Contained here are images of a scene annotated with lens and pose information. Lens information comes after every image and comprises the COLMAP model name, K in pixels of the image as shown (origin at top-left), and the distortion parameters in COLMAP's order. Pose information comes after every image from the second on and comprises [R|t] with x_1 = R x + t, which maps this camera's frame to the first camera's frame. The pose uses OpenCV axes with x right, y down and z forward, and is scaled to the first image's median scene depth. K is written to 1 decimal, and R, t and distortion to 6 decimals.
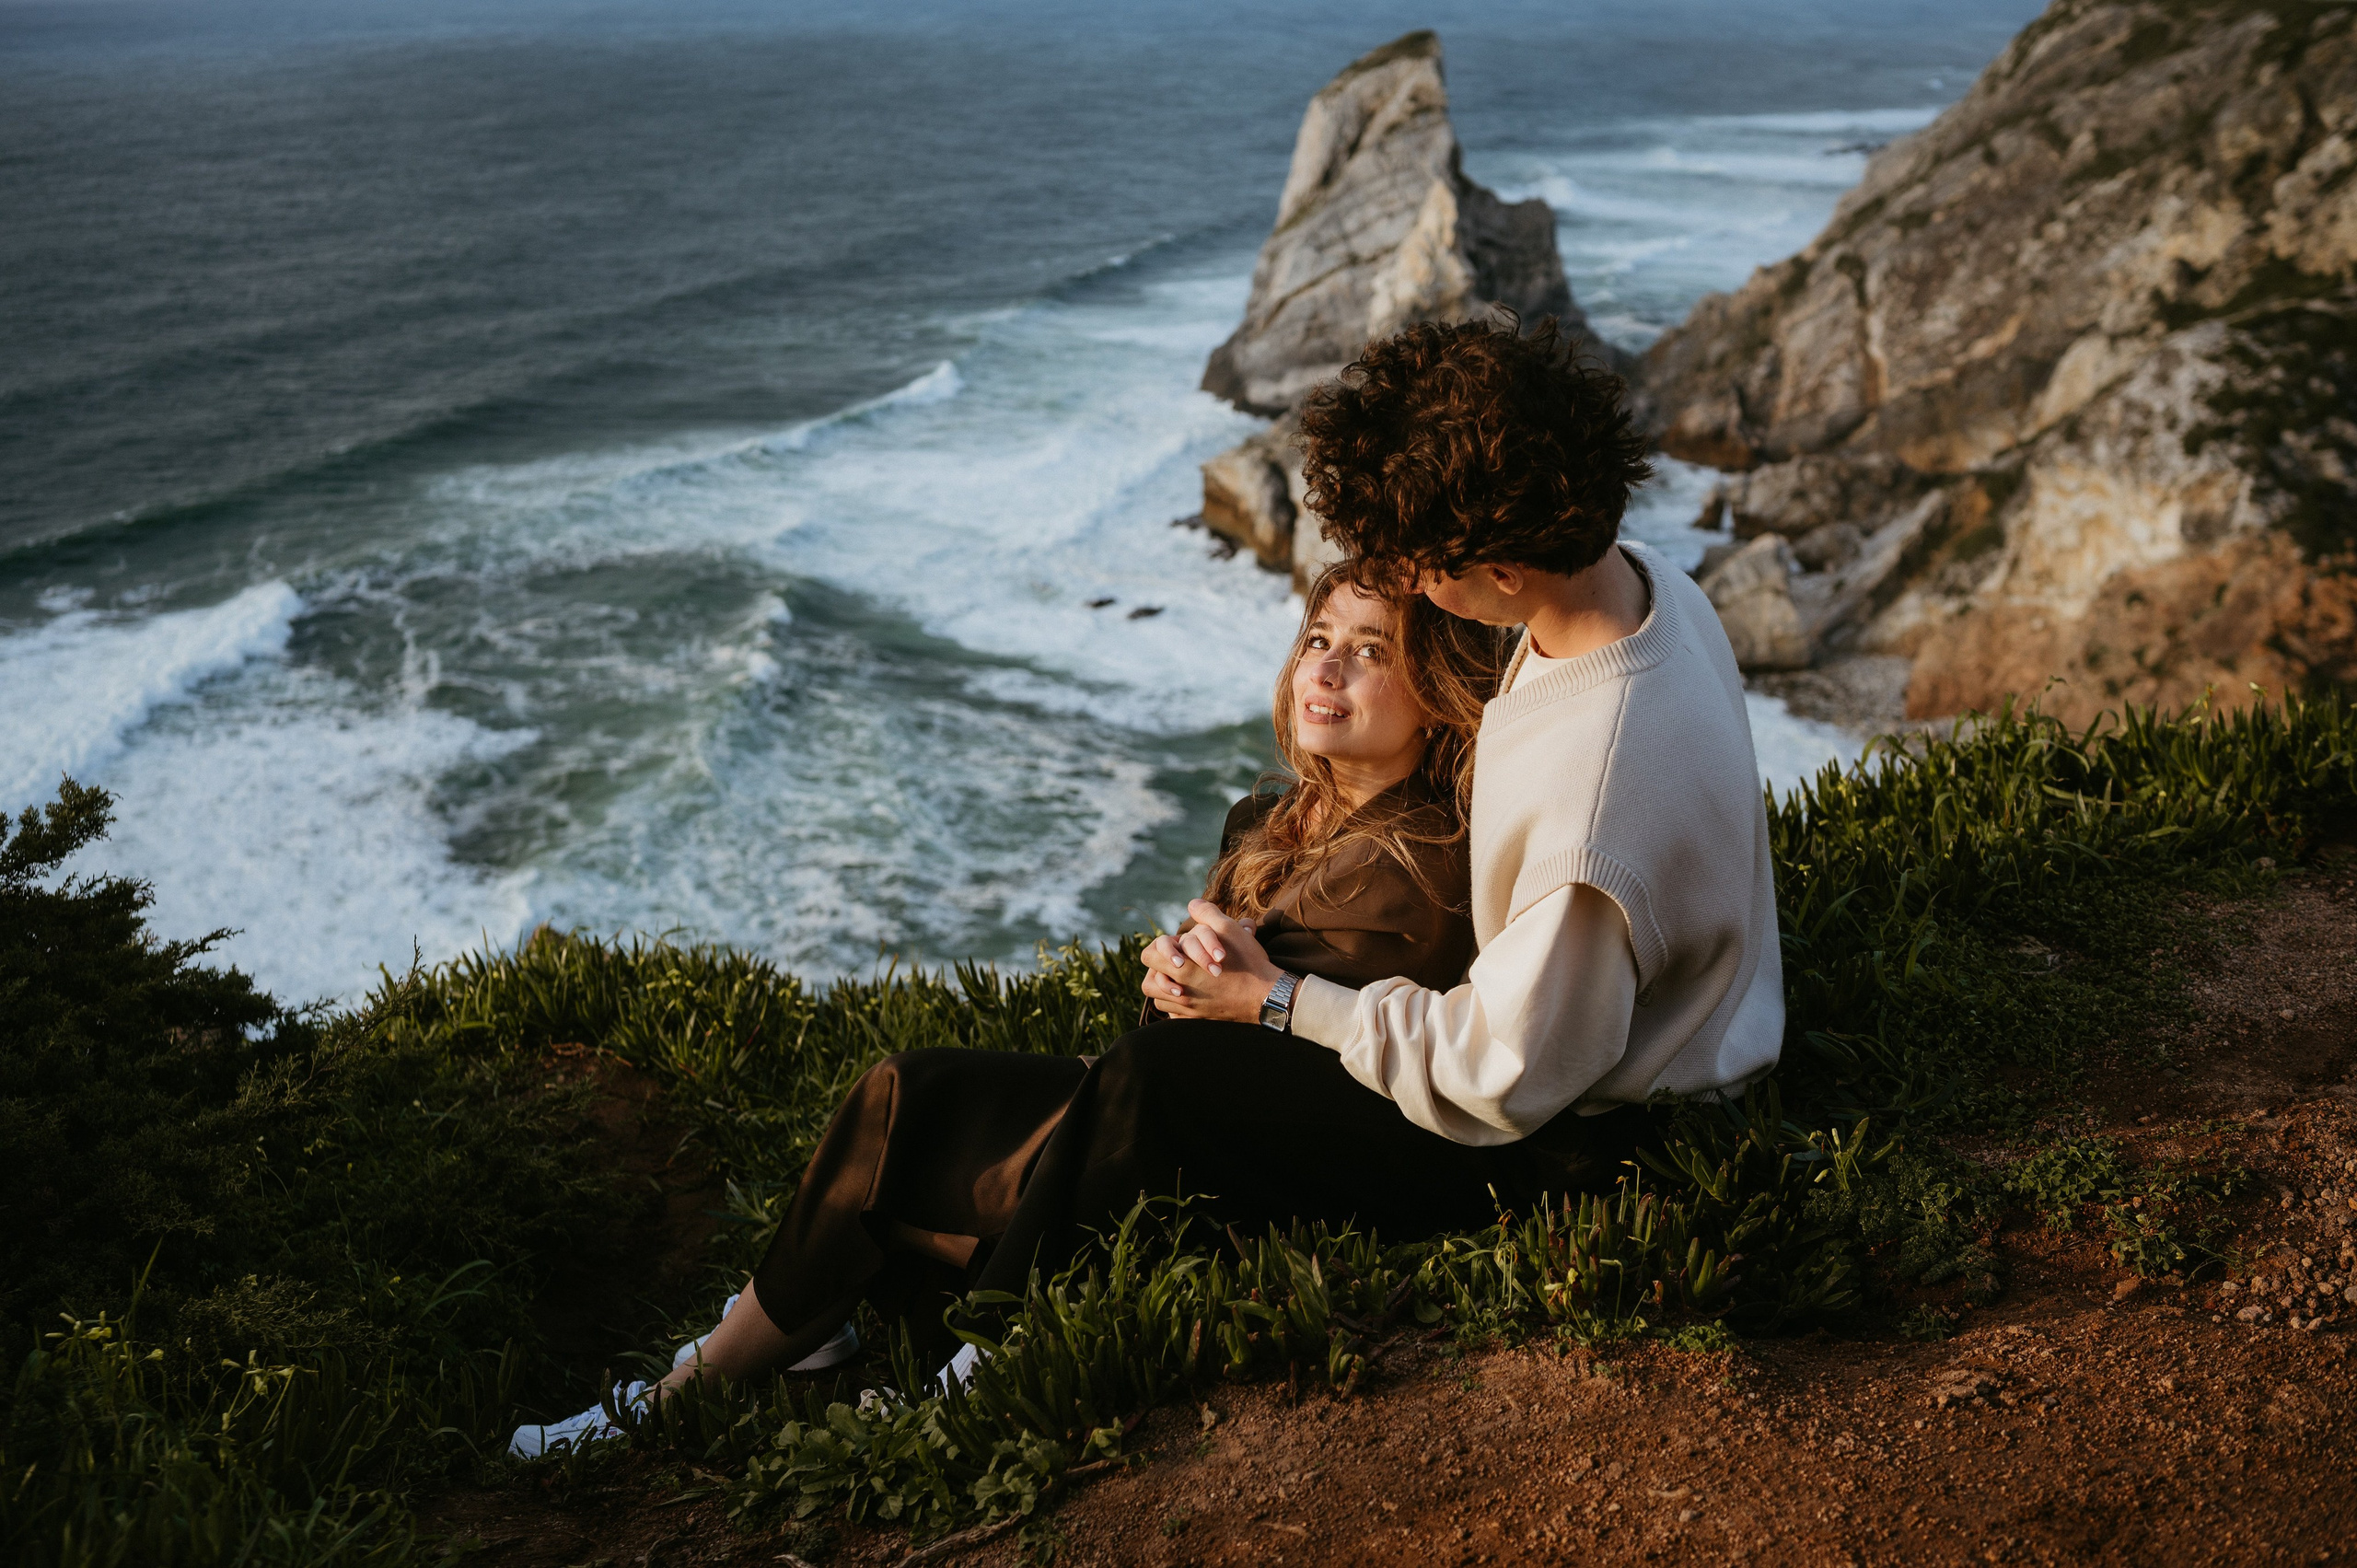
lens RADIAL K [[2154.1, 0, 1210.5], [0, 2154.1, 793.9], [0, 0, 1]] dist [-0.058934, 0.000000]
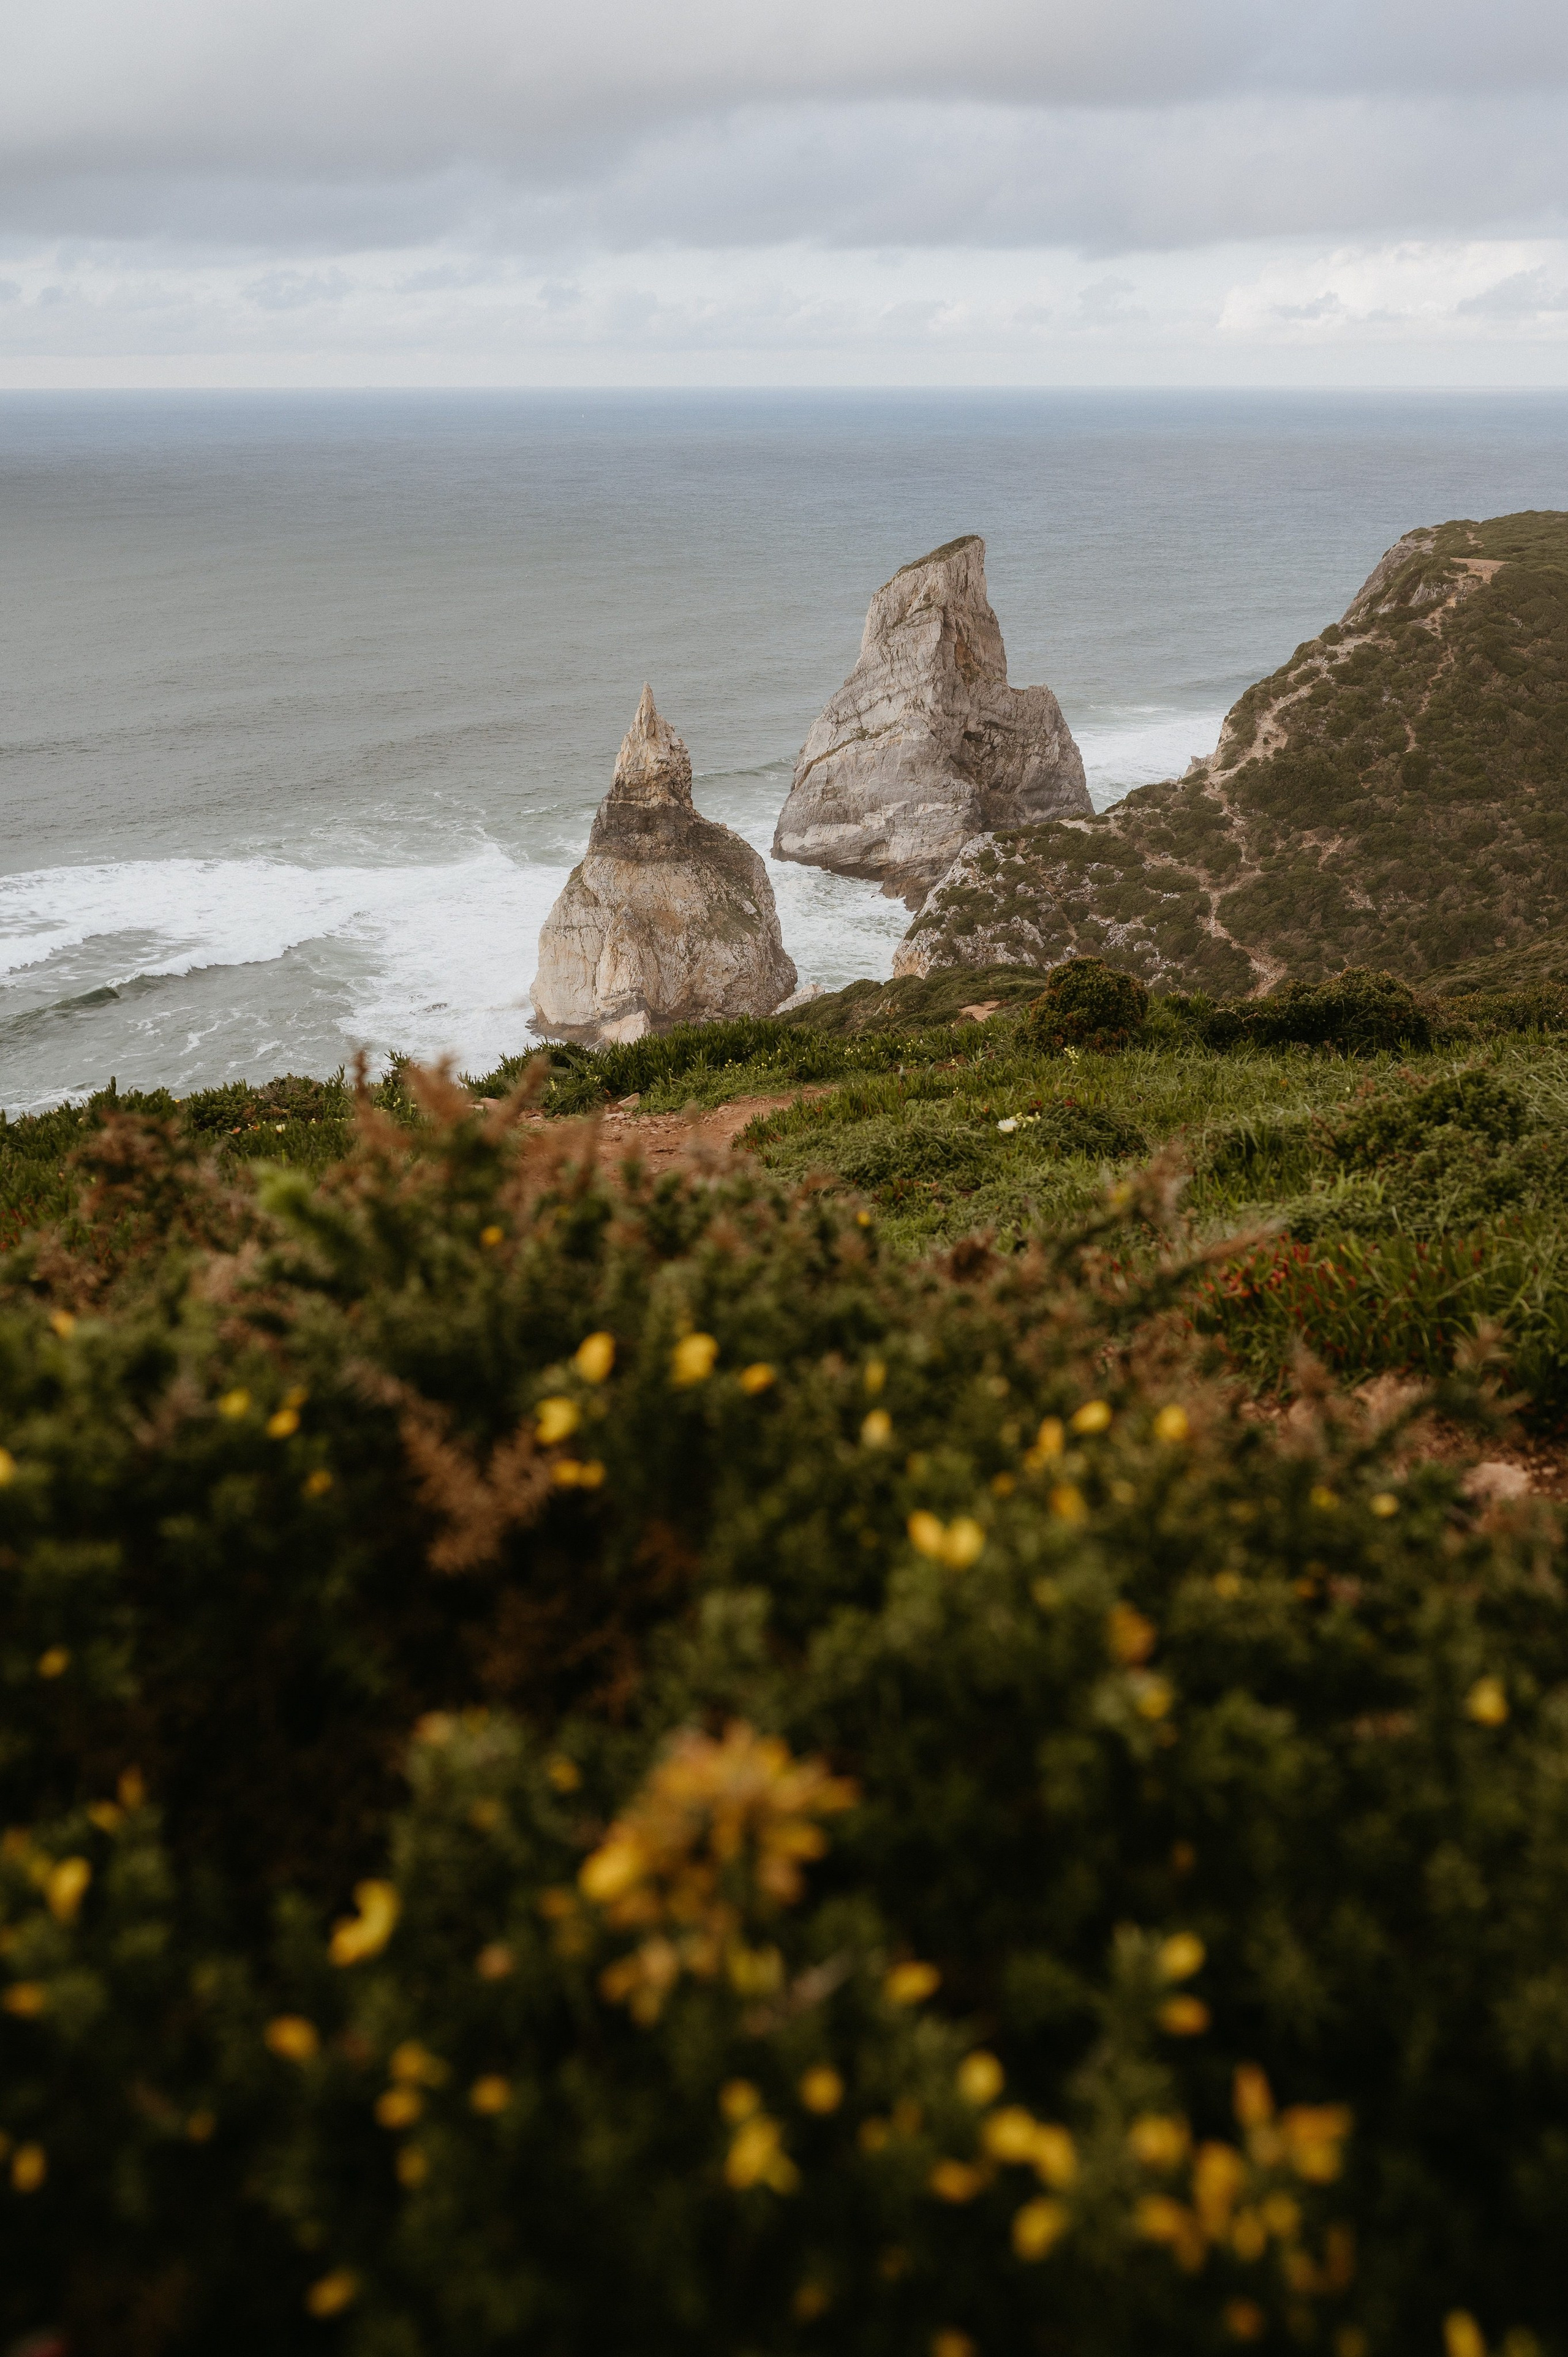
lens RADIAL K [[2216.7, 0, 777.9], [0, 2216.7, 1192.5], [0, 0, 1]] dist [-0.037909, 0.000000]
pose [[0.940225, 0.117437, -0.319665, 0.538495], [-0.122547, 0.992454, 0.004158, -0.004735], [0.317741, 0.035264, 0.947522, -0.164986]]
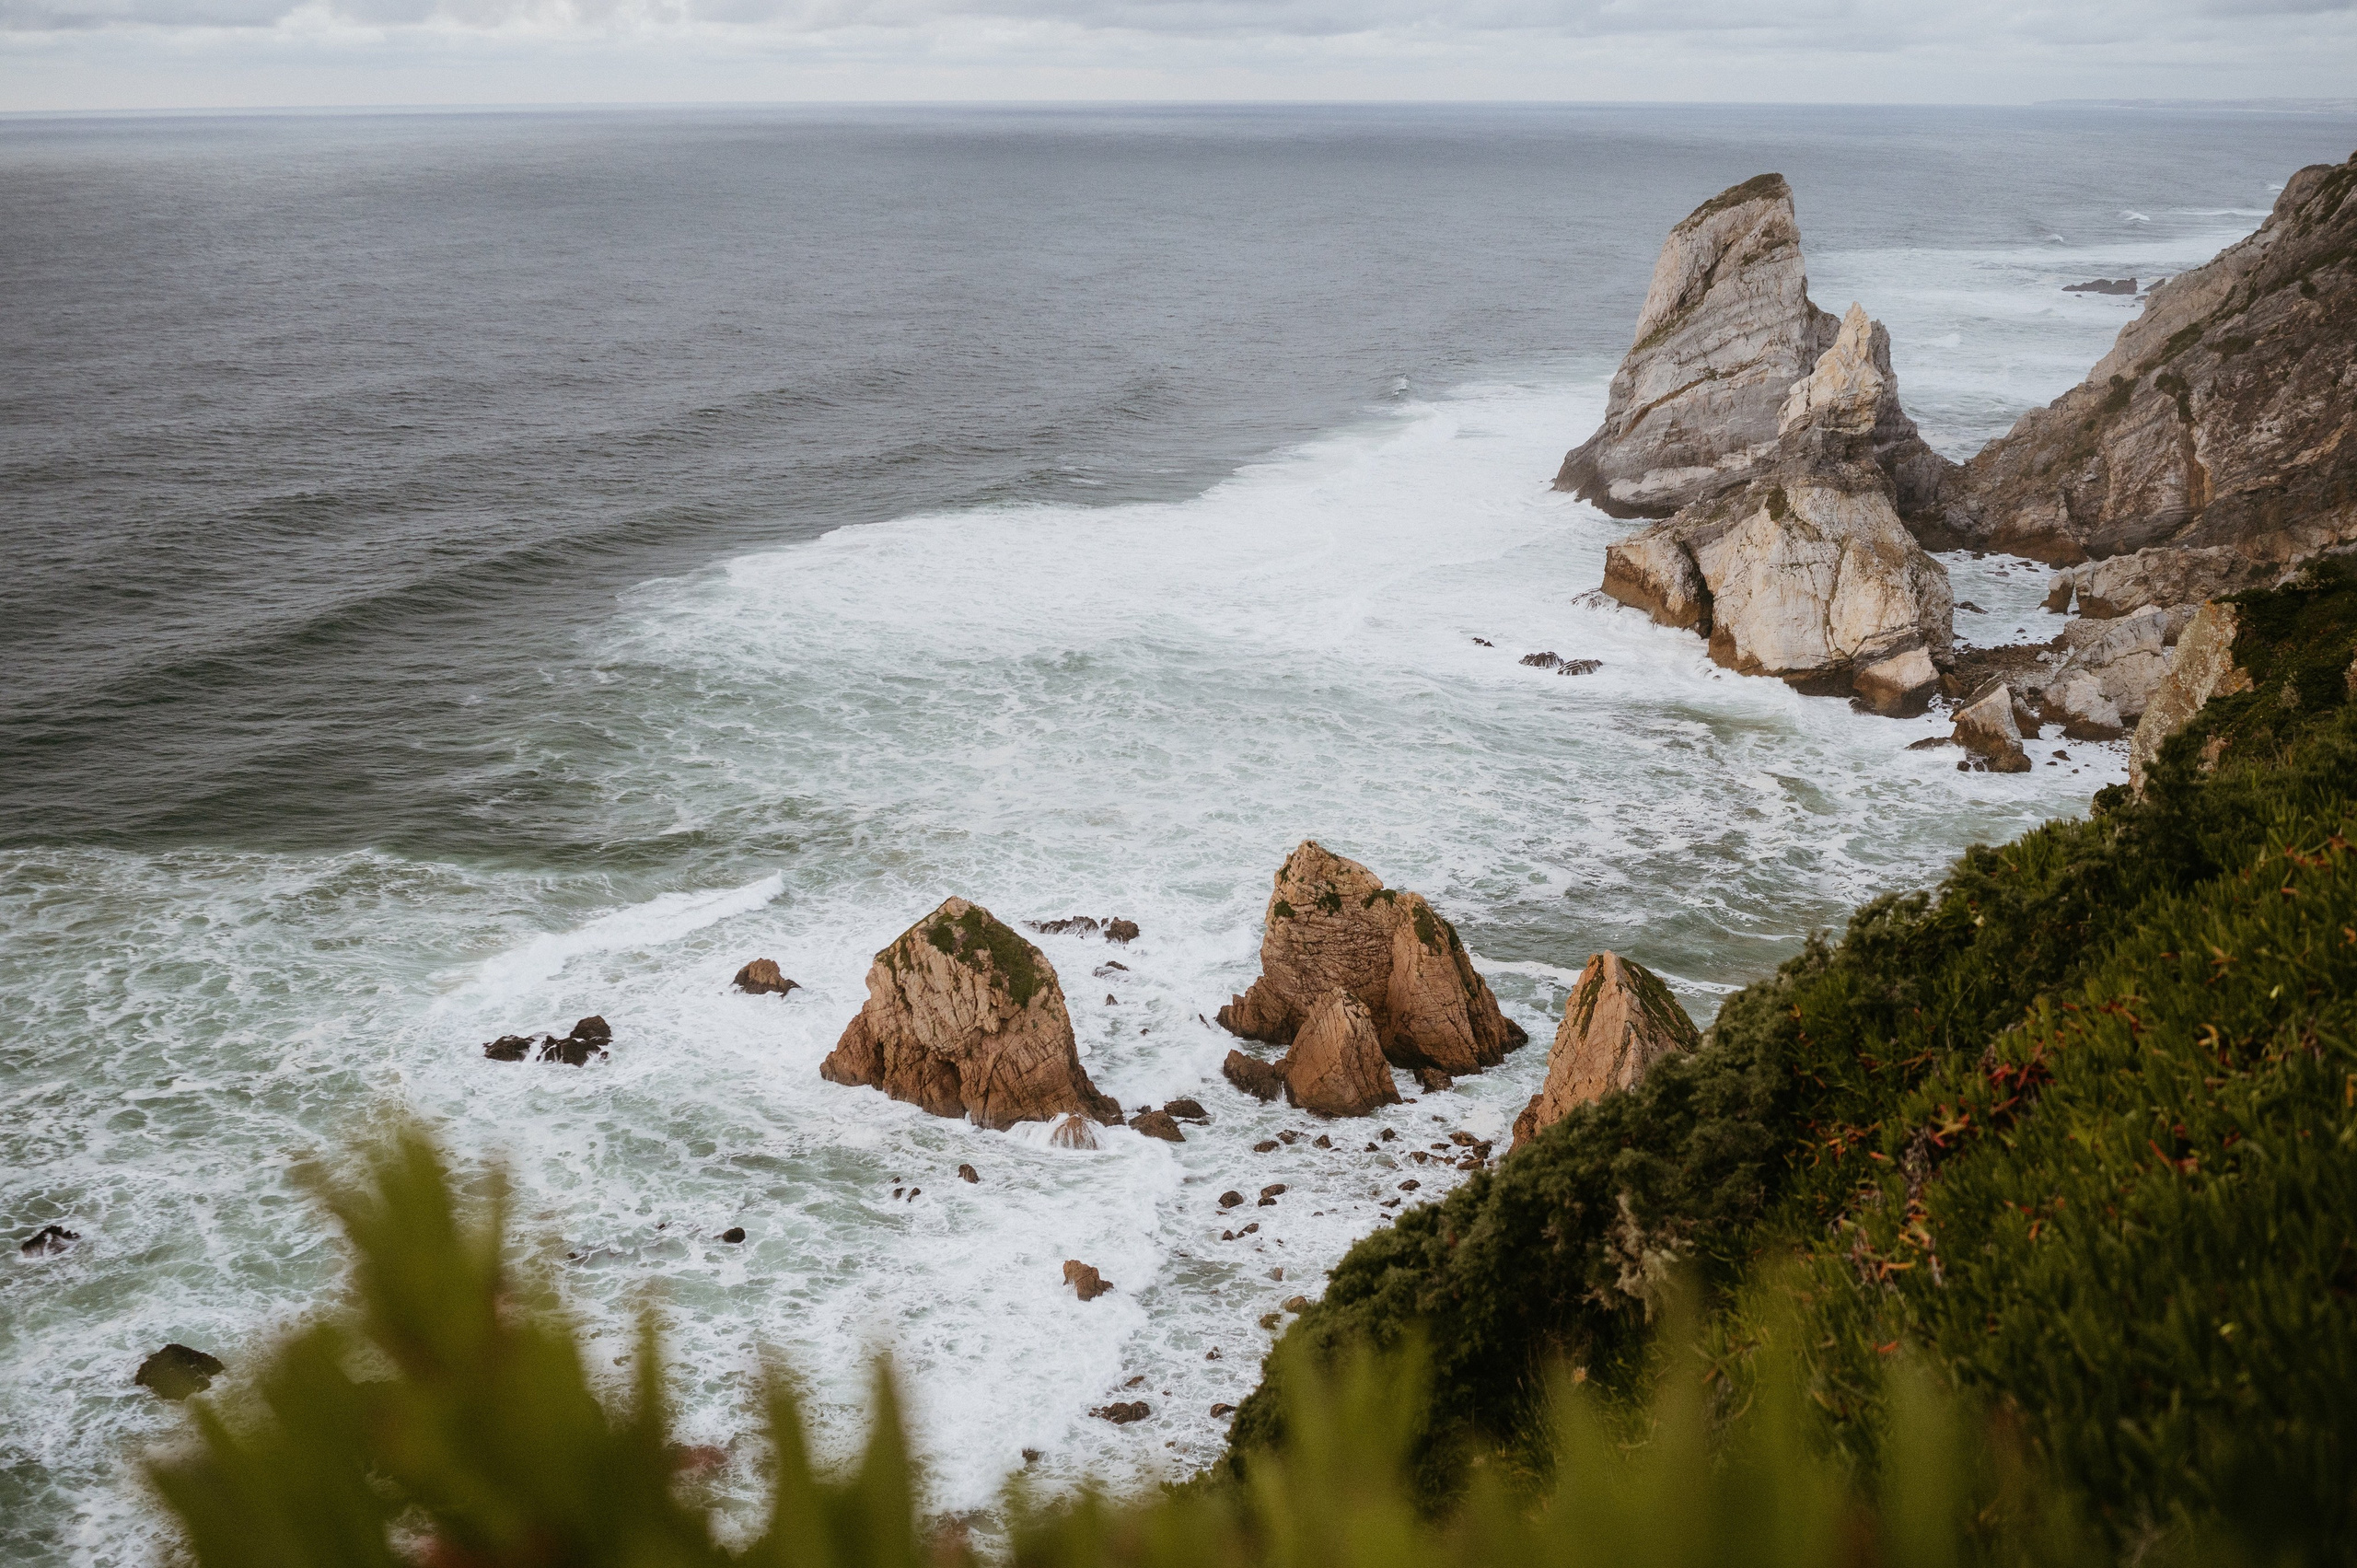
lens RADIAL K [[2216.8, 0, 1215.4], [0, 2216.8, 749.8], [0, 0, 1]] dist [-0.037909, 0.000000]
pose [[0.997288, 0.026770, -0.068564, -0.133964], [-0.032121, 0.996422, -0.078177, 0.056774], [0.066226, 0.080167, 0.994579, -0.187982]]
